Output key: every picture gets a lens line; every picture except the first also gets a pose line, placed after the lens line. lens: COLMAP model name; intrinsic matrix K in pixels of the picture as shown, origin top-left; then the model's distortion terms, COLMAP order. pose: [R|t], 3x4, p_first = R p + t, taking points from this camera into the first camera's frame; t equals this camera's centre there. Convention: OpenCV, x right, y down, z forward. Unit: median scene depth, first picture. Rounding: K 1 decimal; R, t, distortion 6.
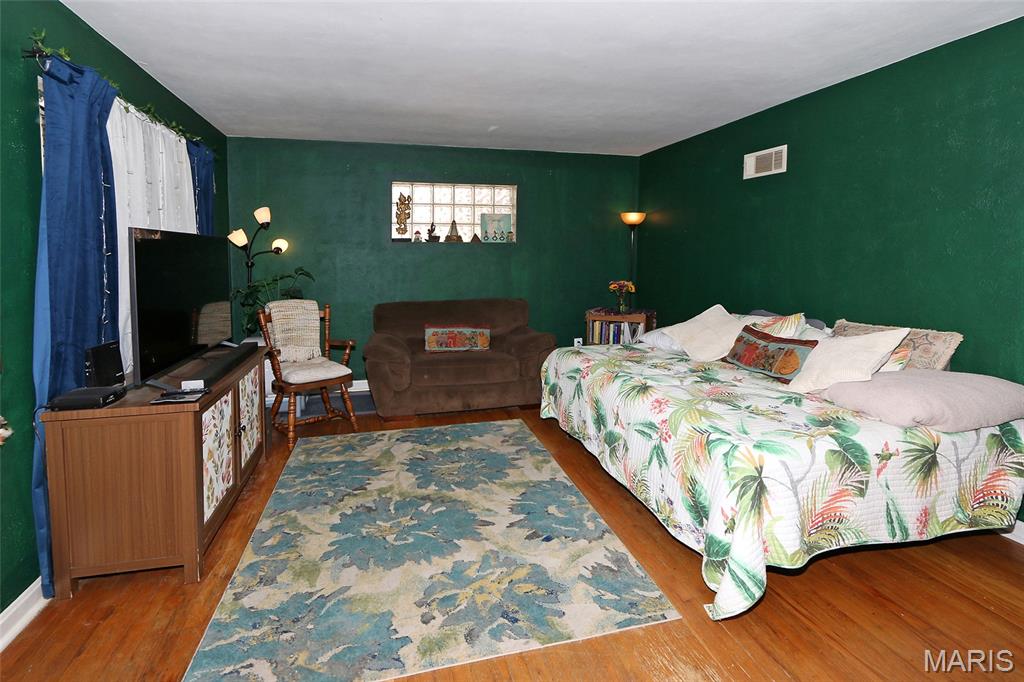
lens RADIAL K [[477.5, 0, 531.9], [0, 477.5, 343.7], [0, 0, 1]] dist [-0.001852, -0.000217]
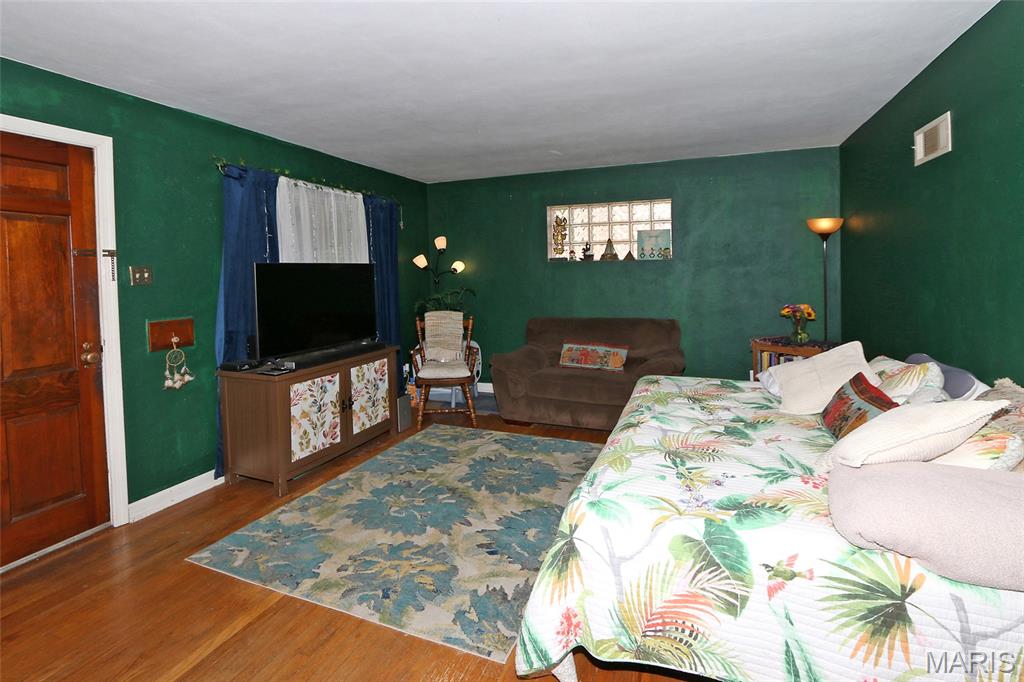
lens RADIAL K [[490.2, 0, 512.0], [0, 490.2, 341.0], [0, 0, 1]] dist [-0.004756, -0.000524]
pose [[0.802702, 0.077513, -0.591322, 0.538297], [-0.099973, 0.994976, -0.005285, -0.034911], [0.587941, 0.063359, 0.806418, 0.119884]]
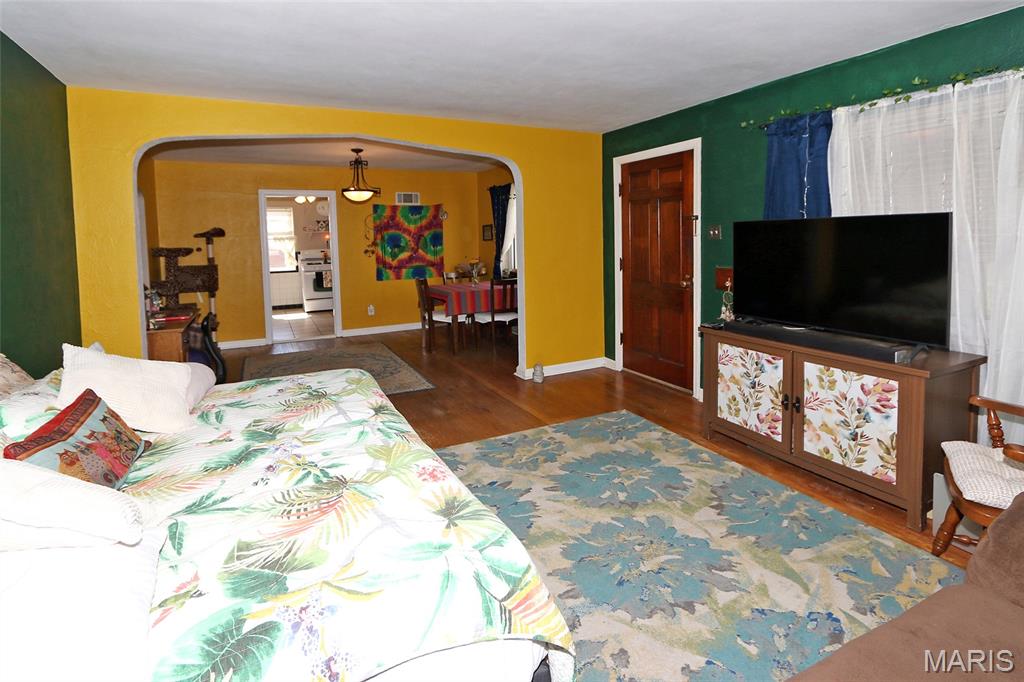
lens RADIAL K [[550.2, 0, 579.9], [0, 550.2, 327.0], [0, 0, 1]] dist [-0.002814, -0.000222]
pose [[-0.963093, 0.068309, -0.260359, 0.125583], [-0.025660, 0.939558, 0.341427, -0.350318], [0.267945, 0.335506, -0.903129, 1.774826]]
